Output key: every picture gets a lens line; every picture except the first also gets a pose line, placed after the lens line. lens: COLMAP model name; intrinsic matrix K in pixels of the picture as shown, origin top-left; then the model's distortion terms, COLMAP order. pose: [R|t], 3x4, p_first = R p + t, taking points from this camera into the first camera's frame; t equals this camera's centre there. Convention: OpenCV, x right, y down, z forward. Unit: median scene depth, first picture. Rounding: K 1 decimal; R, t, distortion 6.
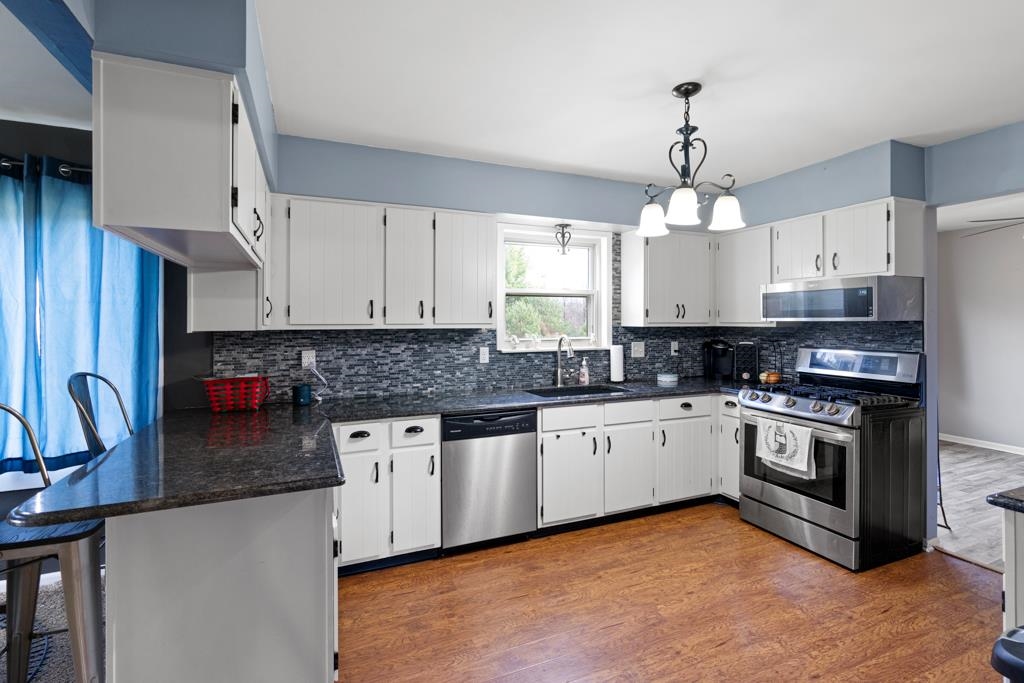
lens RADIAL K [[470.6, 0, 512.5], [0, 470.6, 323.1], [0, 0, 1]] dist [-0.000203, 0.000310]
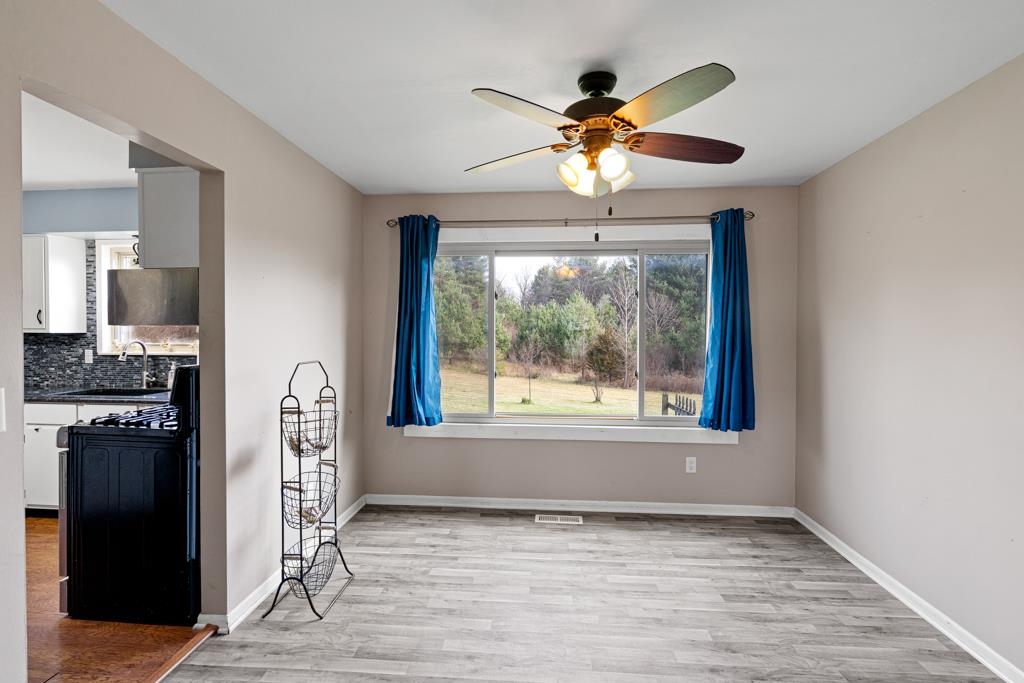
lens RADIAL K [[468.9, 0, 511.8], [0, 468.9, 339.5], [0, 0, 1]] dist [-0.003235, 0.000723]
pose [[0.882961, 0.011782, -0.469299, 1.458842], [-0.003910, 0.999835, 0.017745, 0.002523], [0.469431, -0.013833, 0.882861, 0.500687]]
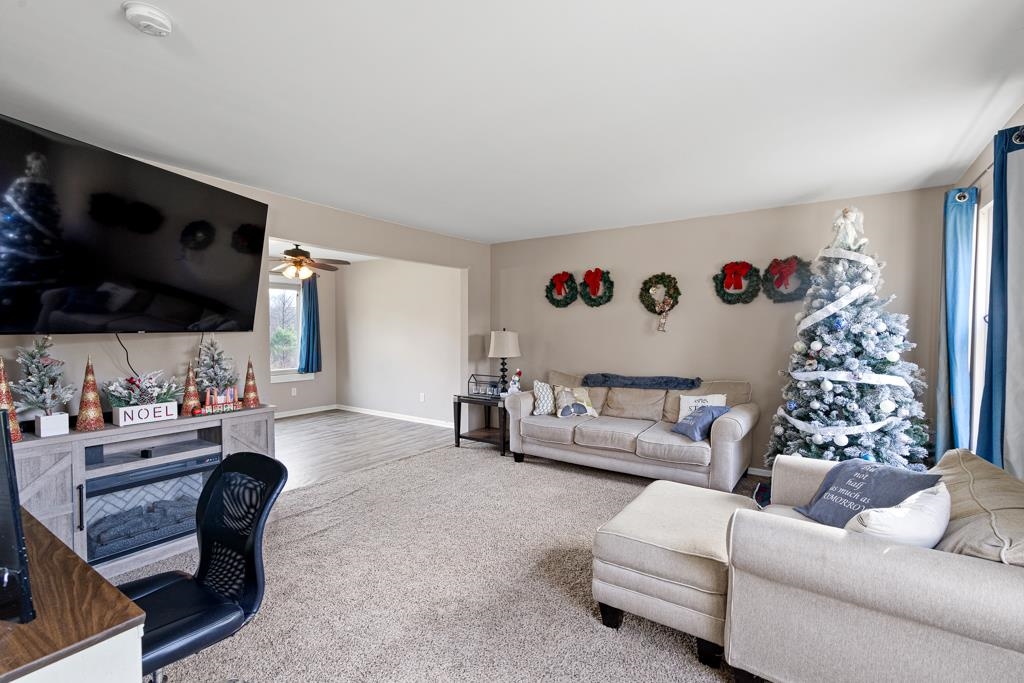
lens RADIAL K [[468.9, 0, 511.8], [0, 468.9, 339.5], [0, 0, 1]] dist [-0.003235, 0.000723]
pose [[0.843450, -0.011251, 0.537090, 0.990048], [-0.003025, 0.999665, 0.025690, -0.006229], [-0.537200, -0.023293, 0.843133, -0.822601]]
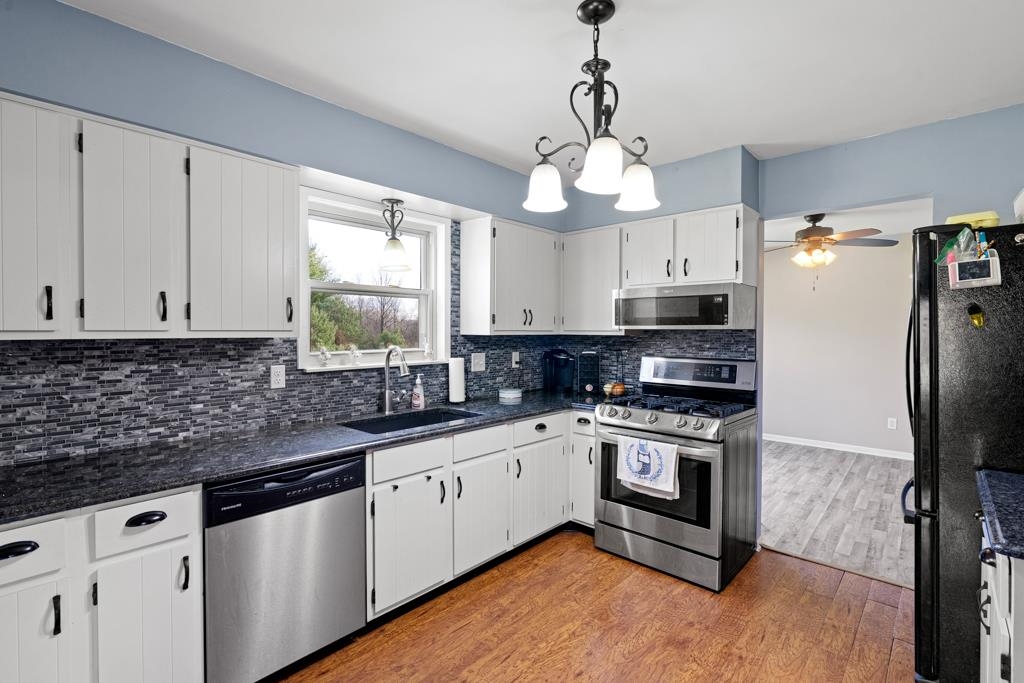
lens RADIAL K [[468.9, 0, 511.8], [0, 468.9, 339.5], [0, 0, 1]] dist [-0.003235, 0.000723]
pose [[0.910506, -0.003957, 0.413476, -0.033375], [-0.003099, 0.999861, 0.016395, 0.001705], [-0.413484, -0.016209, 0.910367, 0.251275]]
